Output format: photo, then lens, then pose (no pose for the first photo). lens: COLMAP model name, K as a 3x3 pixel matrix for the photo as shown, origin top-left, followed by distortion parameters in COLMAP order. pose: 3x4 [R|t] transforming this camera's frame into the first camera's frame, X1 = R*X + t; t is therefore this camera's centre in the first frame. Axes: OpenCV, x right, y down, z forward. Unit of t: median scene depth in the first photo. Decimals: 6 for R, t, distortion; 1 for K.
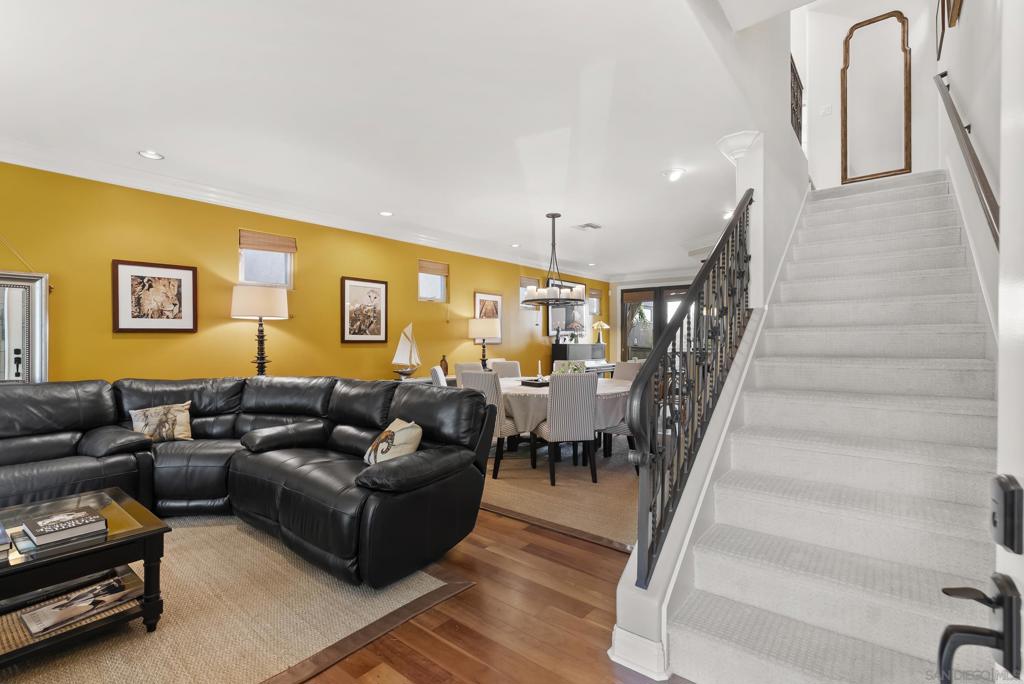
lens RADIAL K [[463.6, 0, 512.0], [0, 463.6, 342.0], [0, 0, 1]] dist [-0.011762, 0.006801]
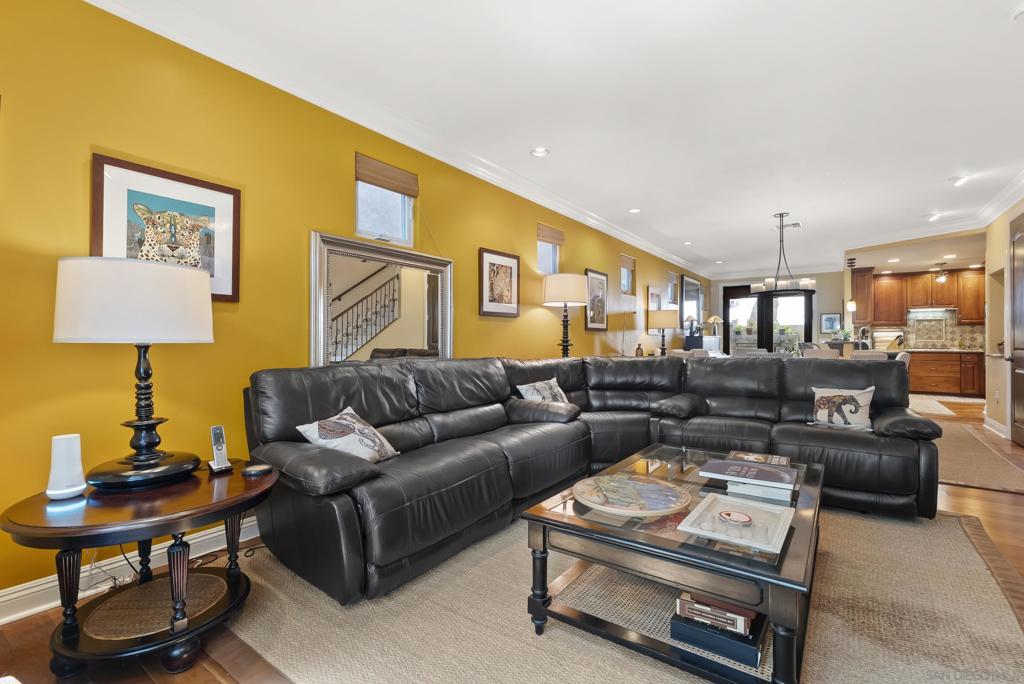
lens RADIAL K [[463.6, 0, 512.0], [0, 463.6, 342.0], [0, 0, 1]] dist [-0.011762, 0.006801]
pose [[0.998480, 0.000976, 0.055098, -0.788670], [-0.000939, 0.999999, -0.000695, 0.039977], [-0.055098, 0.000642, 0.998481, -0.079666]]
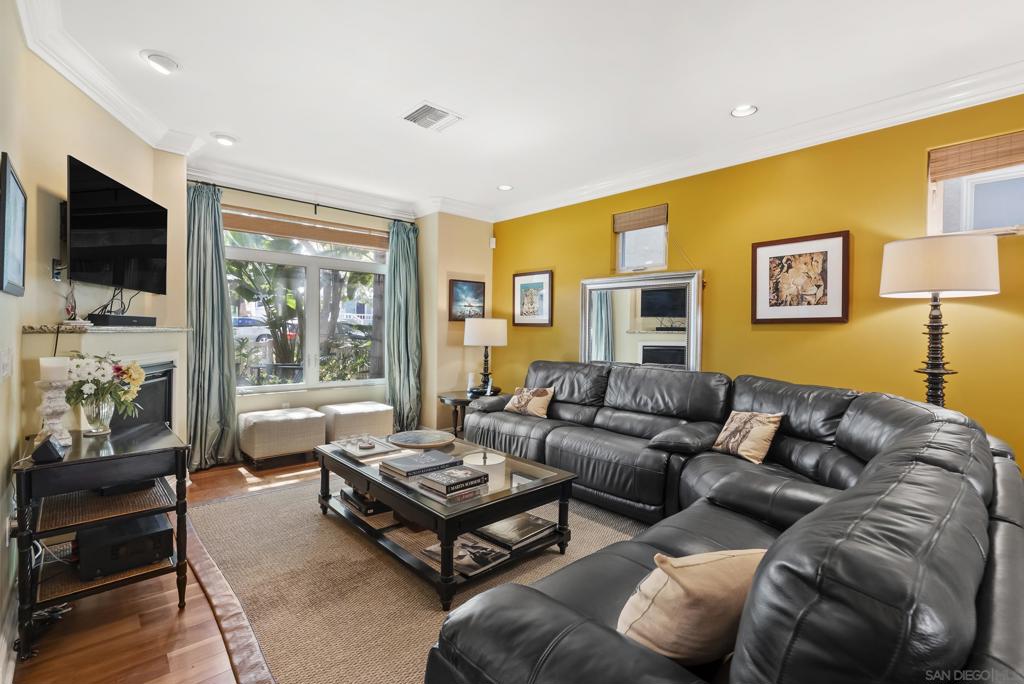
lens RADIAL K [[463.6, 0, 512.0], [0, 463.6, 342.0], [0, 0, 1]] dist [-0.011762, 0.006801]
pose [[-0.140445, 0.020399, -0.989878, 0.097498], [-0.017800, 0.999574, 0.023125, 0.002432], [0.989928, 0.020868, -0.140022, 0.613260]]
